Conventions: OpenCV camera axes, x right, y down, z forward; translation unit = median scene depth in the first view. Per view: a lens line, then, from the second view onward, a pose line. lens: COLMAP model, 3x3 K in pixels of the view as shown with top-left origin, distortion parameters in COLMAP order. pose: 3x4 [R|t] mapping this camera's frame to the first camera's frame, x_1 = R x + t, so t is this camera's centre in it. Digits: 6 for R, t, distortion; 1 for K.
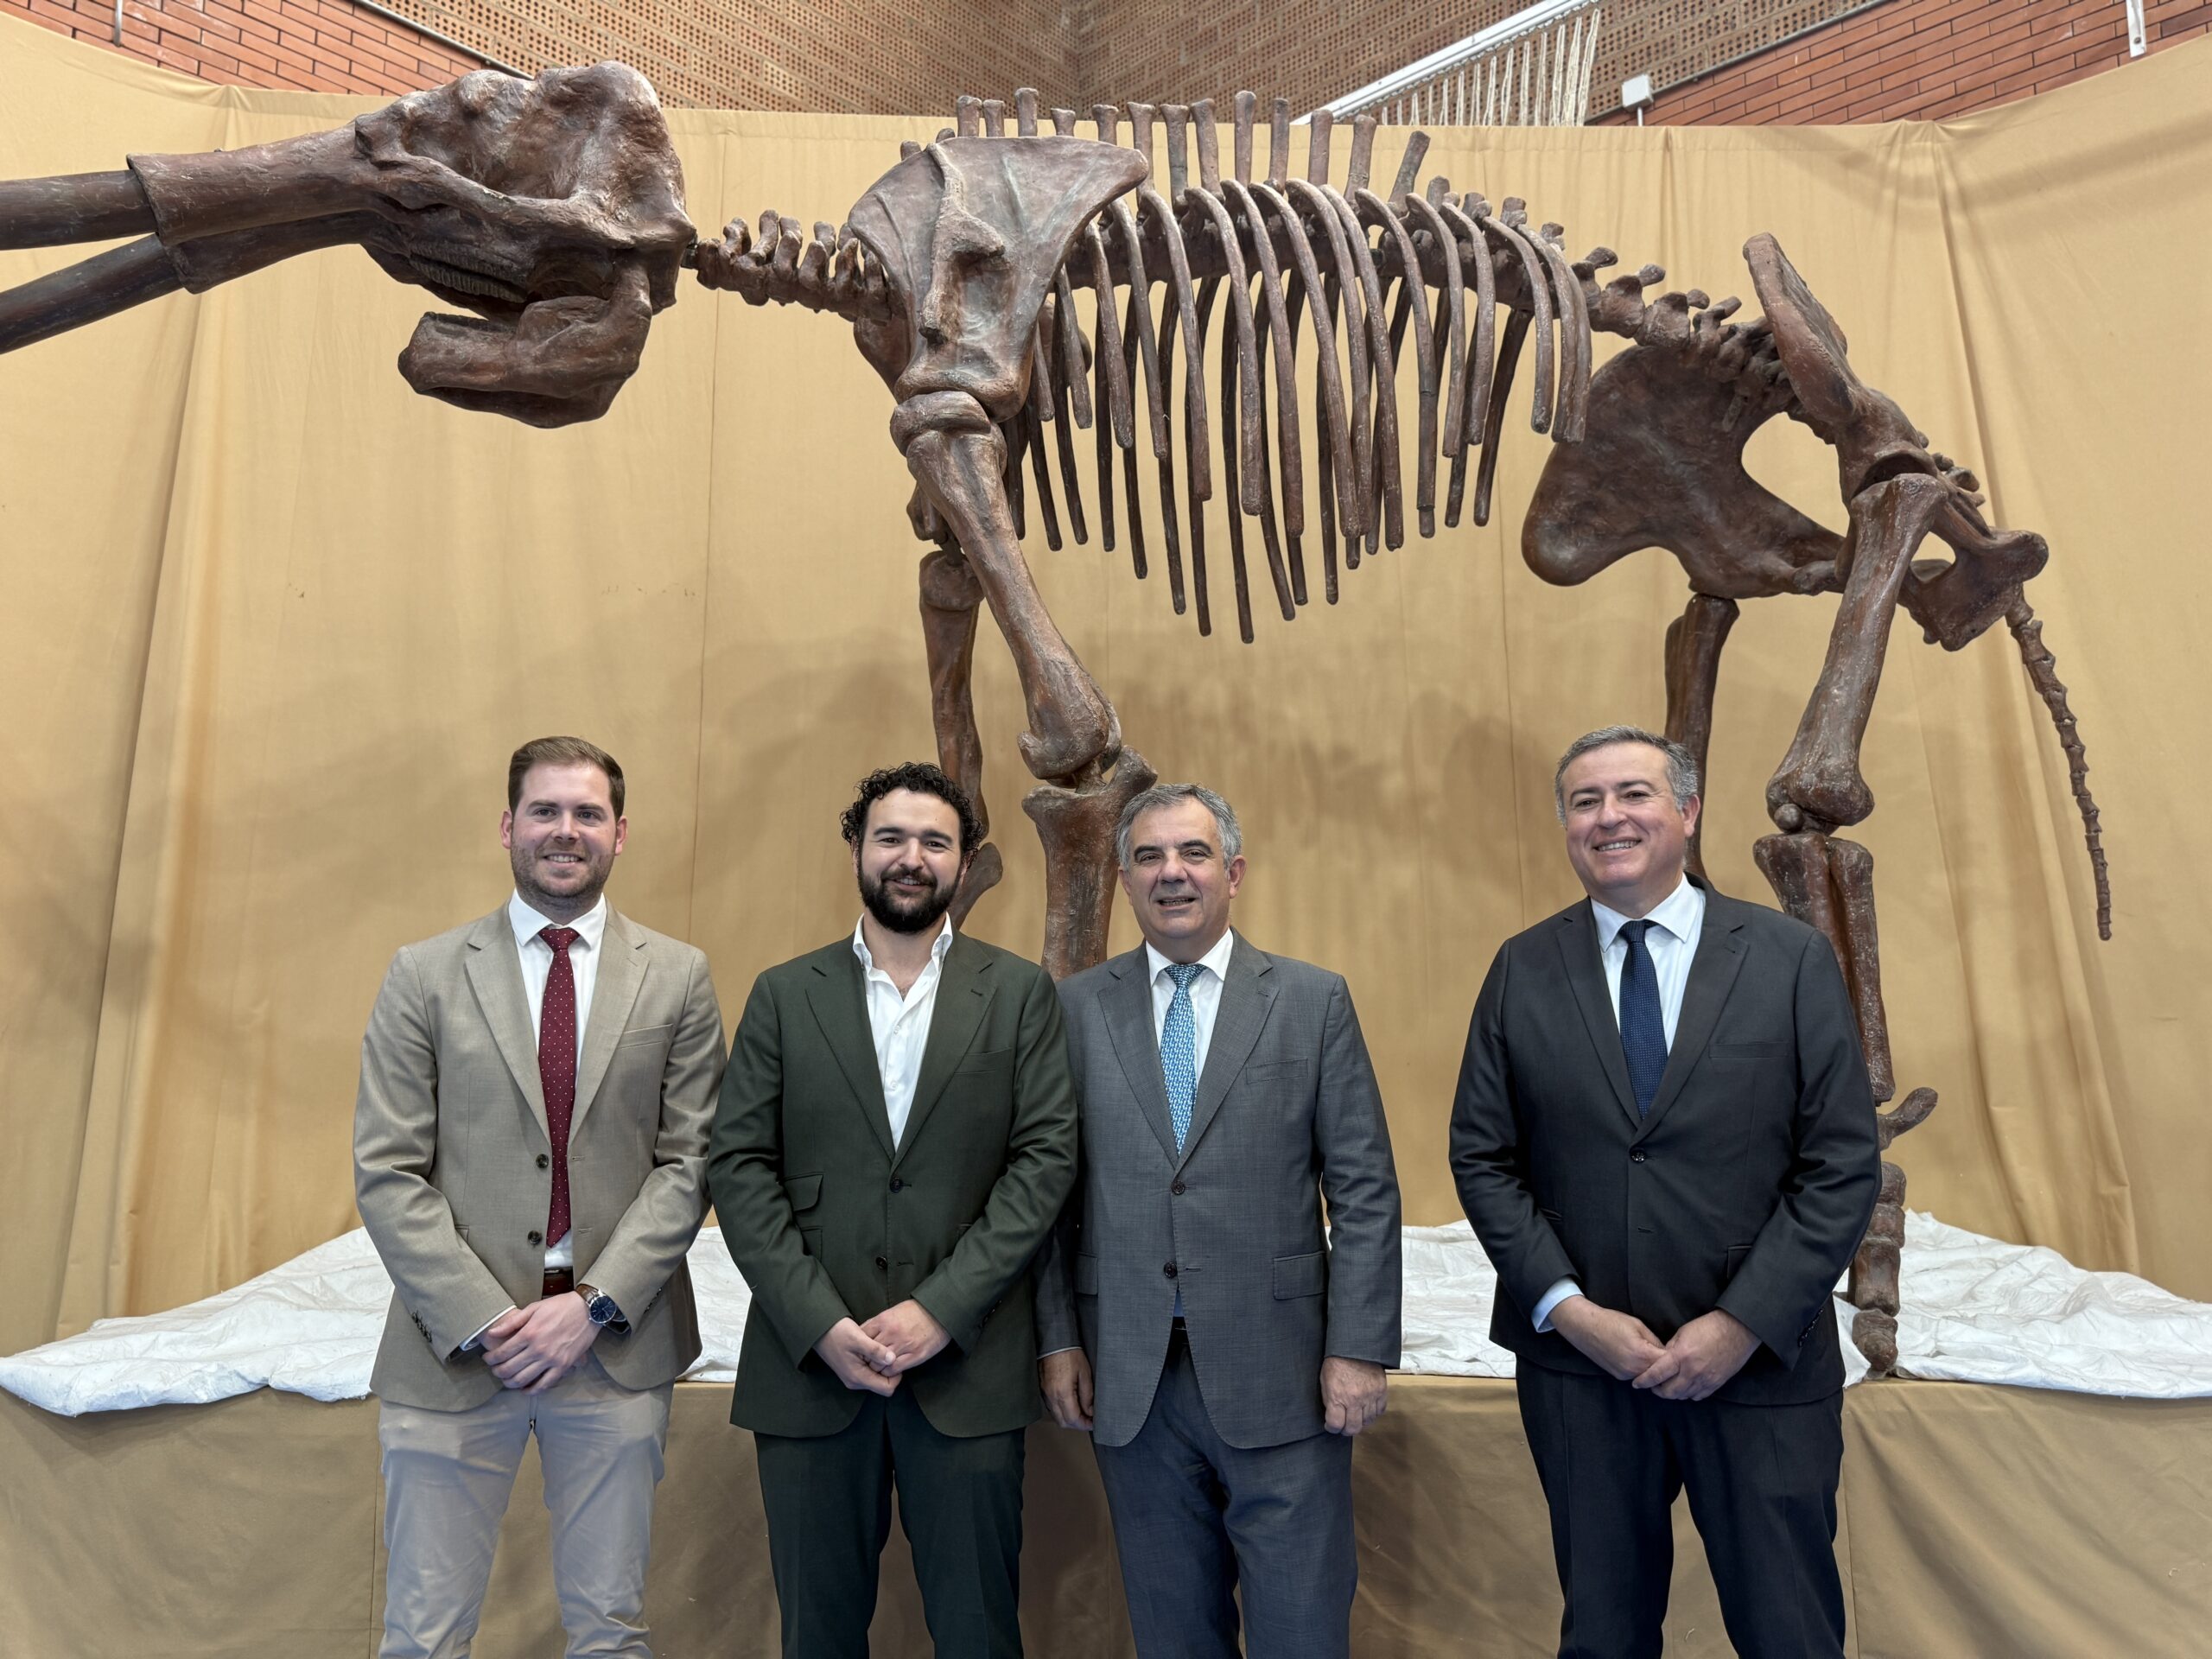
lens RADIAL K [[1553.4, 0, 1164.5], [0, 1553.4, 852.4], [0, 0, 1]] dist [0.064346, -0.046089]
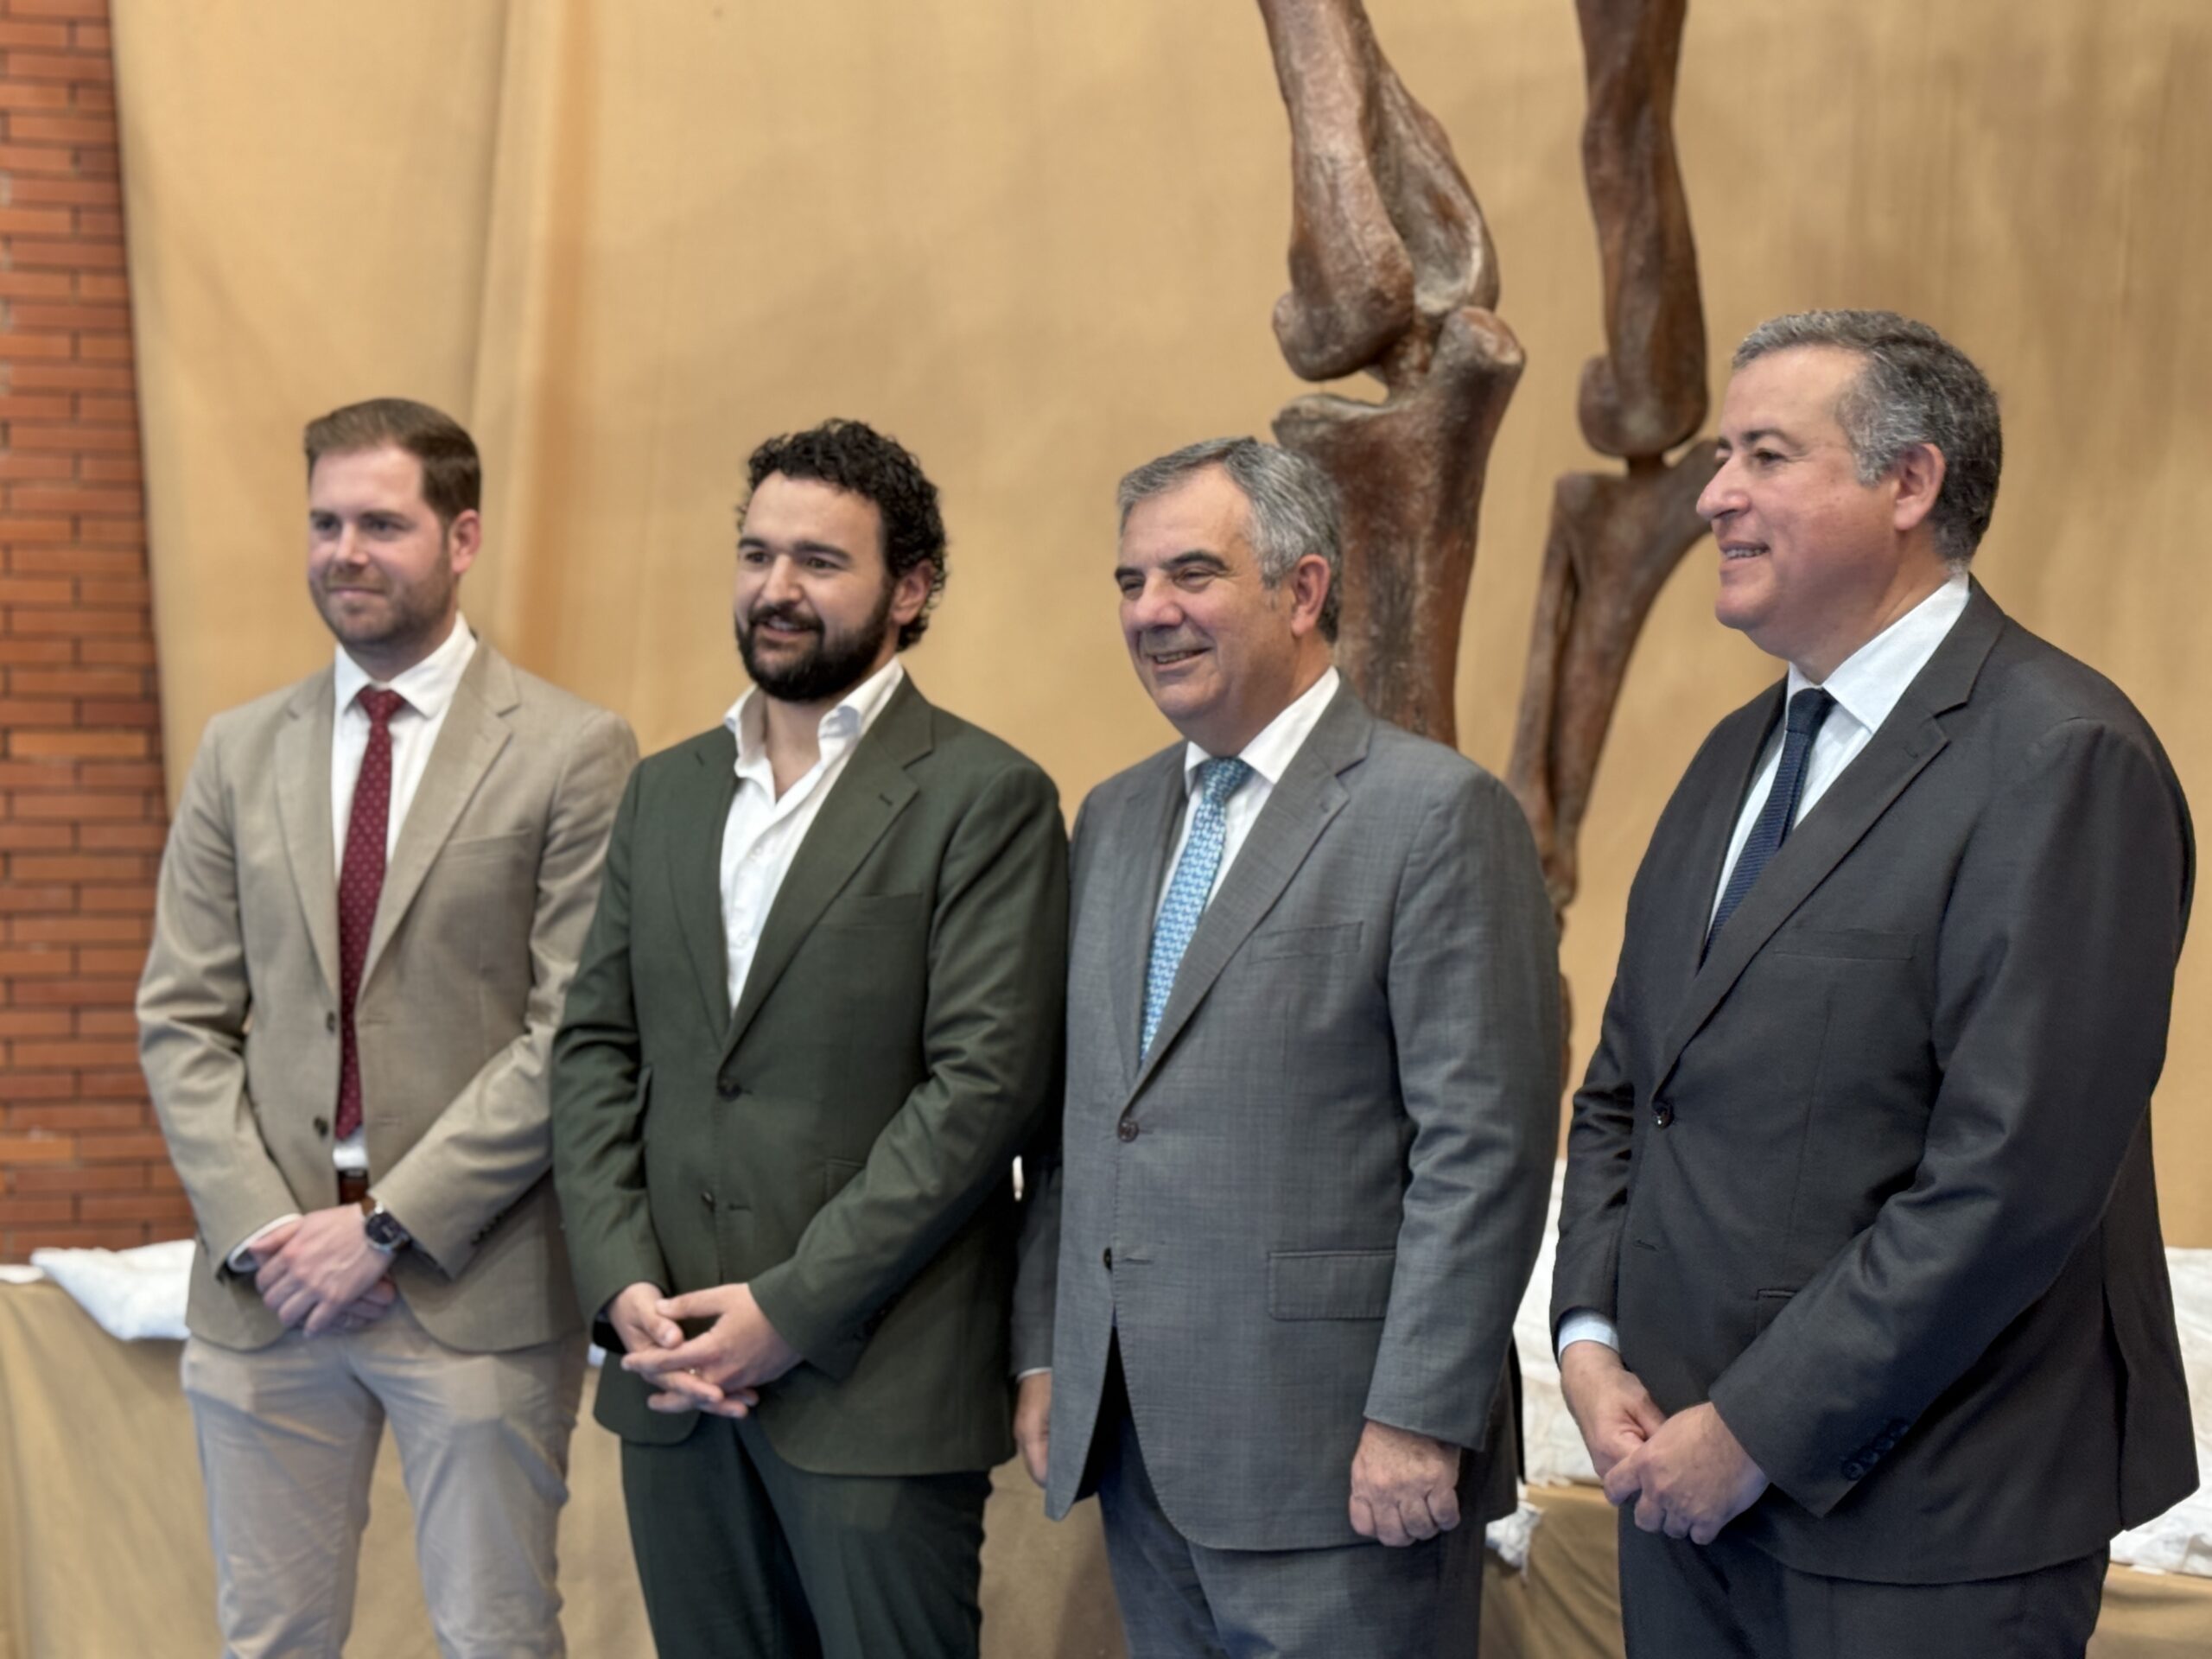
lens RADIAL K [[3811.8, 0, 1104.3], [0, 3811.8, 833.7], [0, 0, 1]] dist [0.269212, 0.000000]
pose [[0.826192, 0.027433, -0.562720, 0.843813], [0.050790, 0.991120, 0.122888, -0.081536], [0.561094, -0.130109, 0.817463, -0.211027]]
